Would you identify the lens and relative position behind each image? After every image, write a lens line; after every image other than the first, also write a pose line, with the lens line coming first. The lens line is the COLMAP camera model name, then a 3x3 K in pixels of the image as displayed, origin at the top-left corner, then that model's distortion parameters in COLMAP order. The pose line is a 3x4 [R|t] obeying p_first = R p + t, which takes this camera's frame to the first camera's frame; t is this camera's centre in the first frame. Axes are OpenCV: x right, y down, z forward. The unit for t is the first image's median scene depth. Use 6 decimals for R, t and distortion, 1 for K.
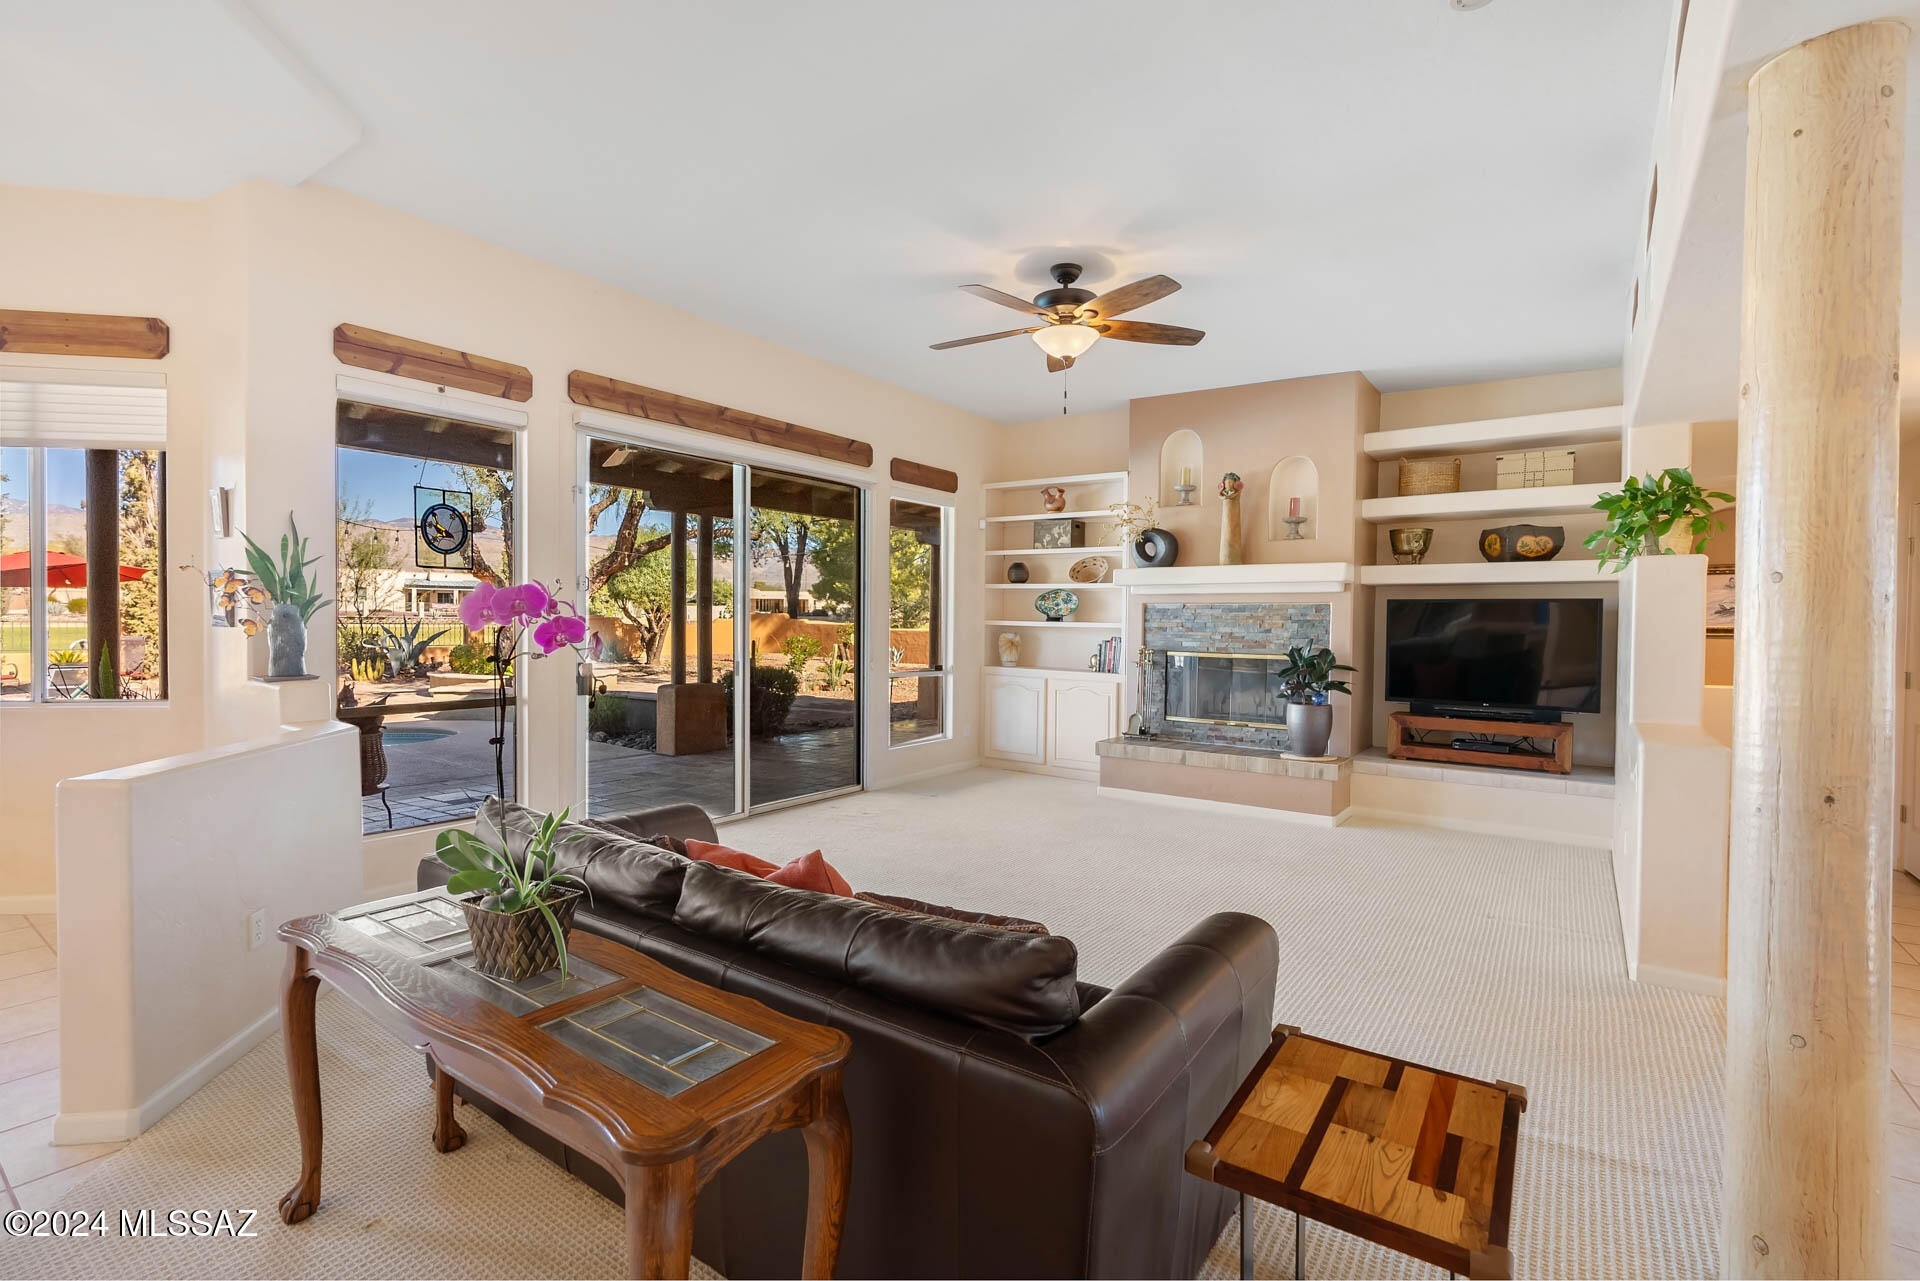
lens RADIAL K [[866.8, 0, 958.5], [0, 866.8, 638.3], [0, 0, 1]] dist [0.001364, -0.000061]
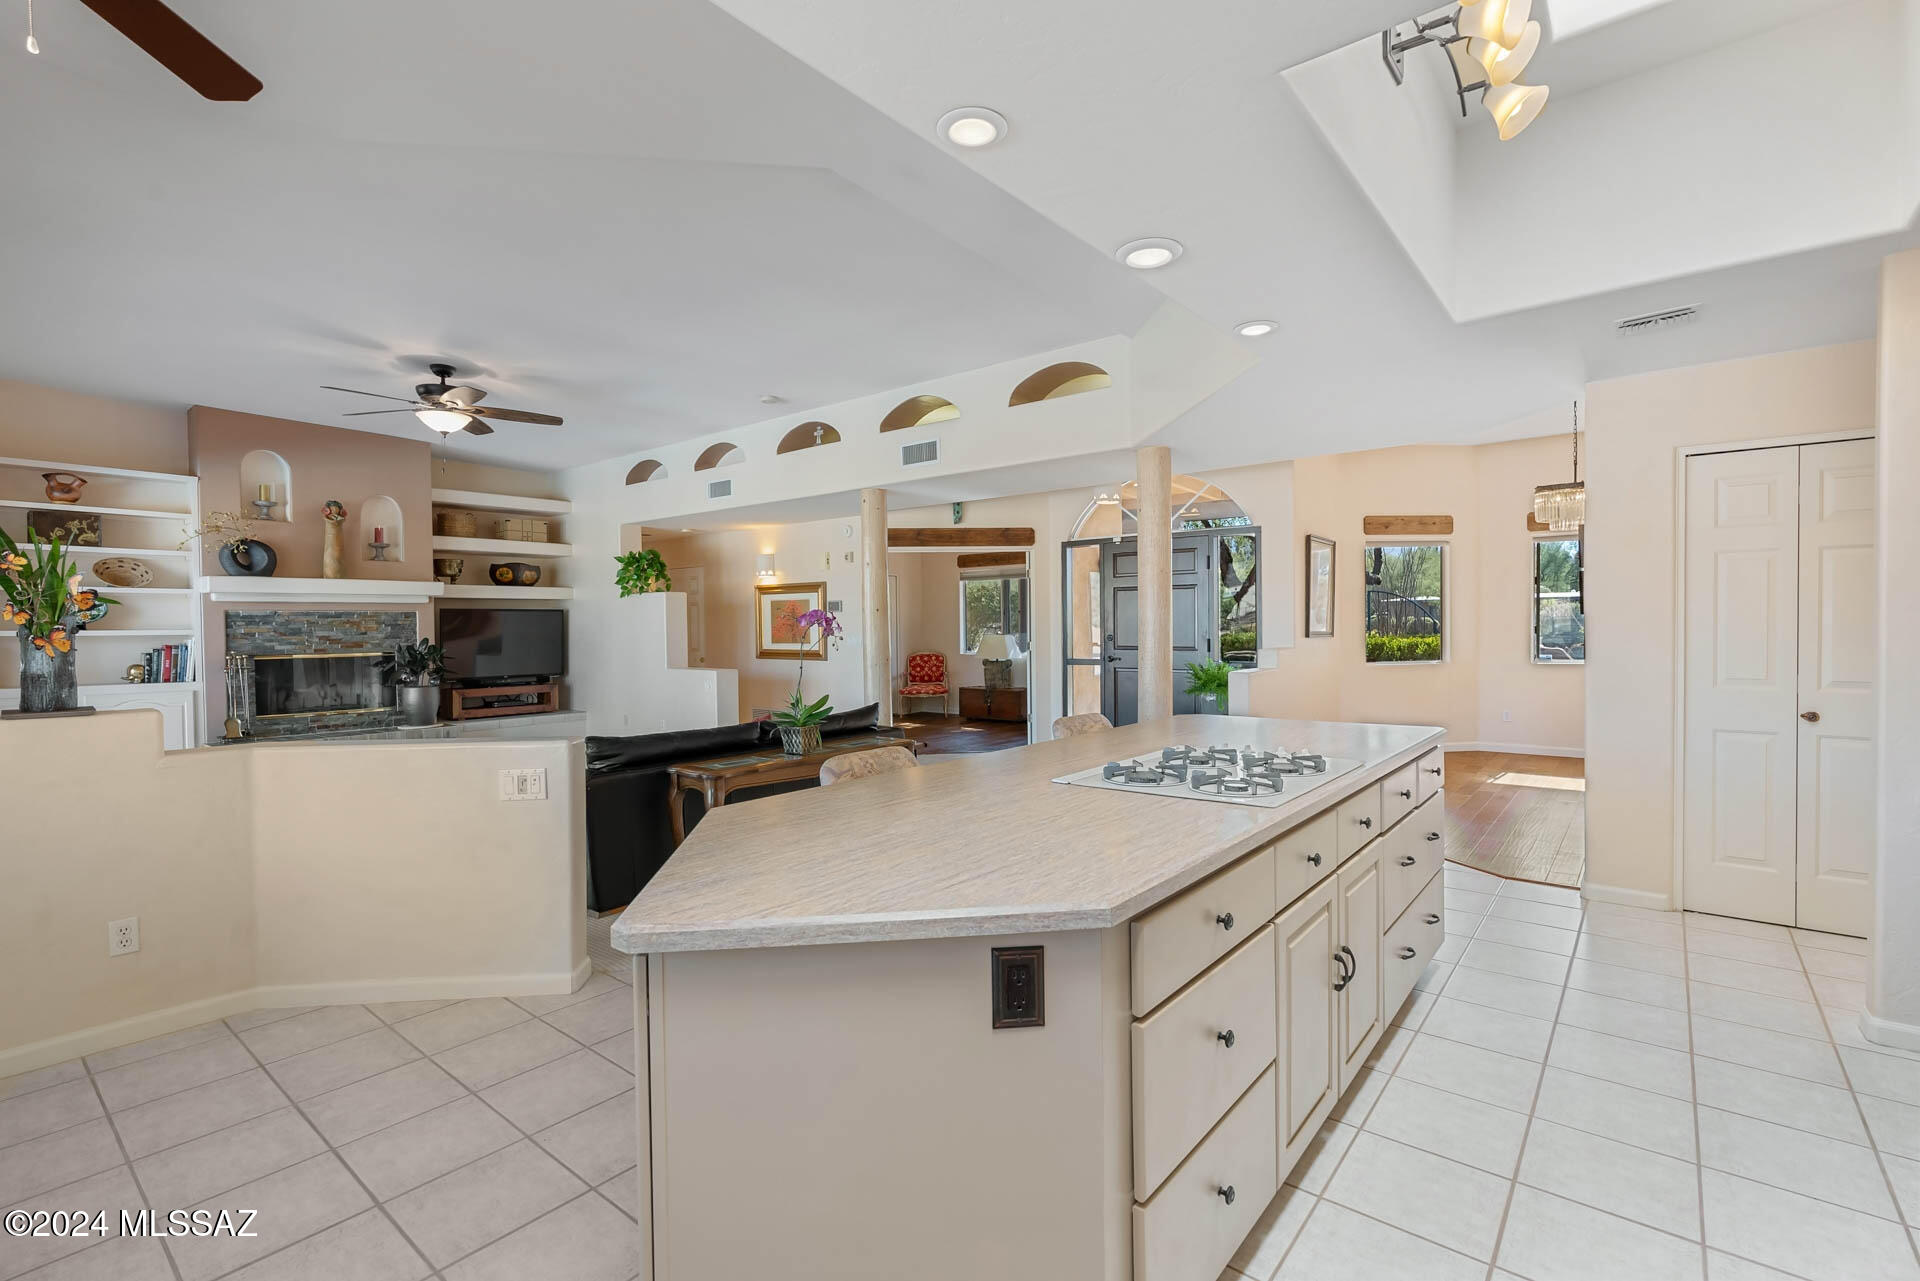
lens RADIAL K [[866.8, 0, 958.5], [0, 866.8, 638.3], [0, 0, 1]] dist [0.001364, -0.000061]
pose [[0.056371, -0.029949, 0.997961, -0.895523], [0.030183, 0.999144, 0.028279, -0.011865], [-0.997954, 0.028528, 0.057227, 0.094593]]
